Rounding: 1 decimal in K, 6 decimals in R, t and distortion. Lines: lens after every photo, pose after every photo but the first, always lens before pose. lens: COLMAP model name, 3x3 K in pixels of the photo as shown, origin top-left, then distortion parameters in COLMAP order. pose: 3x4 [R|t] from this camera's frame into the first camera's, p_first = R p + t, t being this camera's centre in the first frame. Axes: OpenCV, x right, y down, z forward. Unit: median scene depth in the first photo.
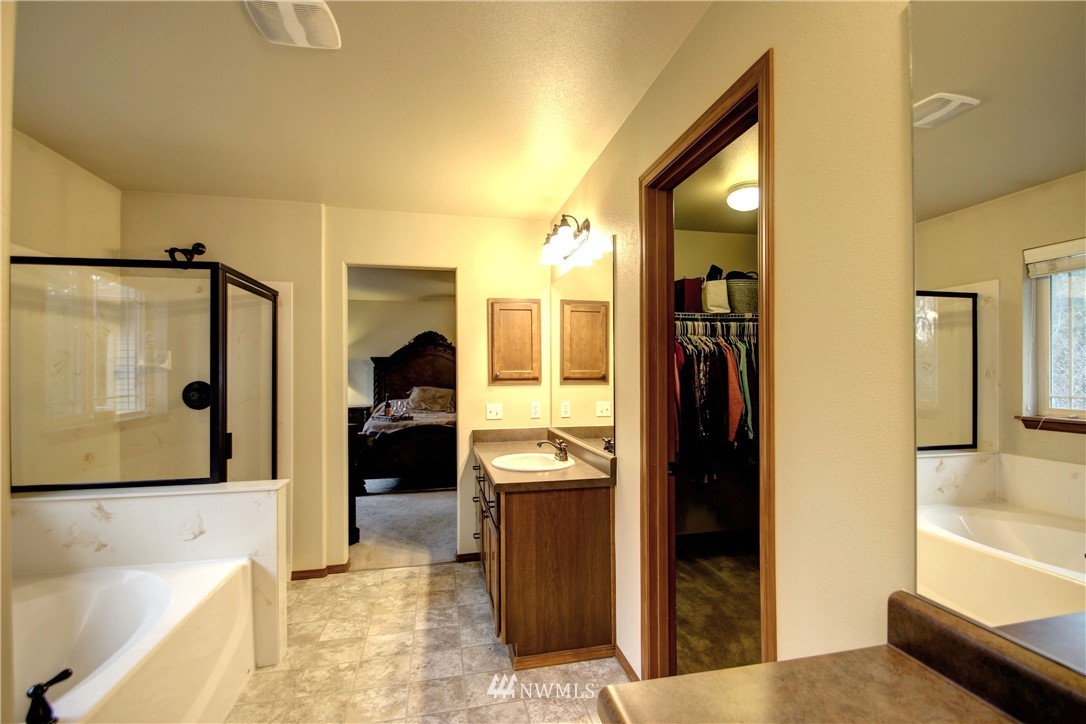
lens RADIAL K [[504.4, 0, 556.8], [0, 504.4, 370.1], [0, 0, 1]] dist [0.020430, -0.023563]
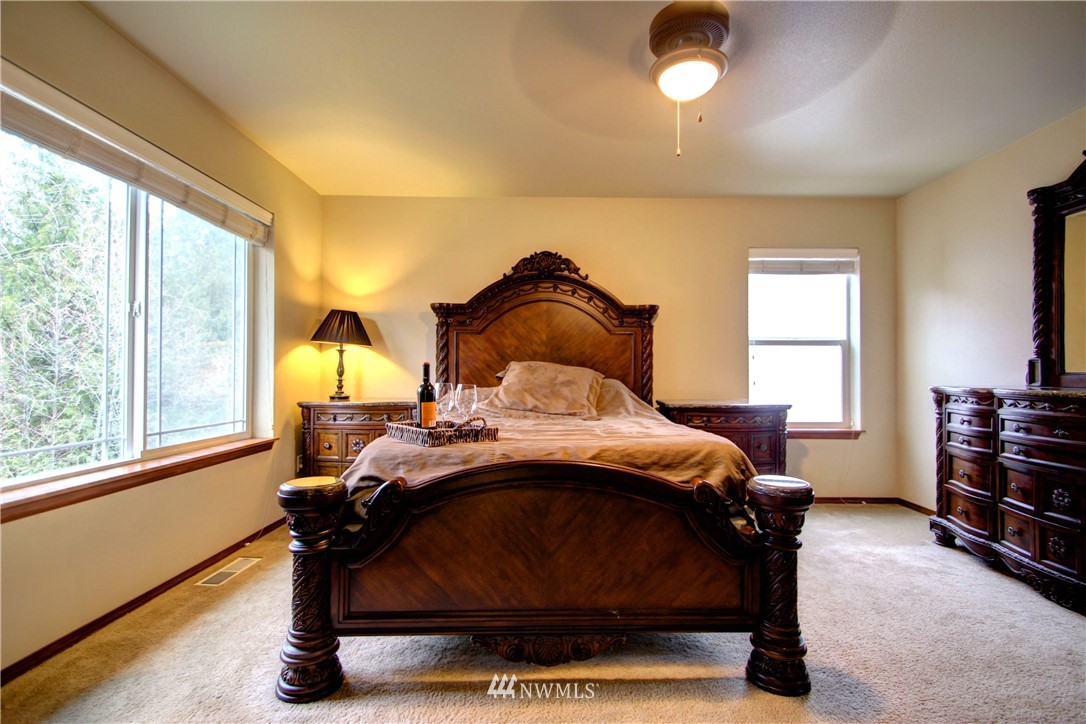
lens RADIAL K [[504.4, 0, 556.8], [0, 504.4, 370.1], [0, 0, 1]] dist [0.020430, -0.023563]
pose [[0.976638, 0.005874, -0.214811, -0.144768], [-0.007423, 0.999952, -0.006404, 0.045218], [0.214763, 0.007849, 0.976635, 0.567880]]
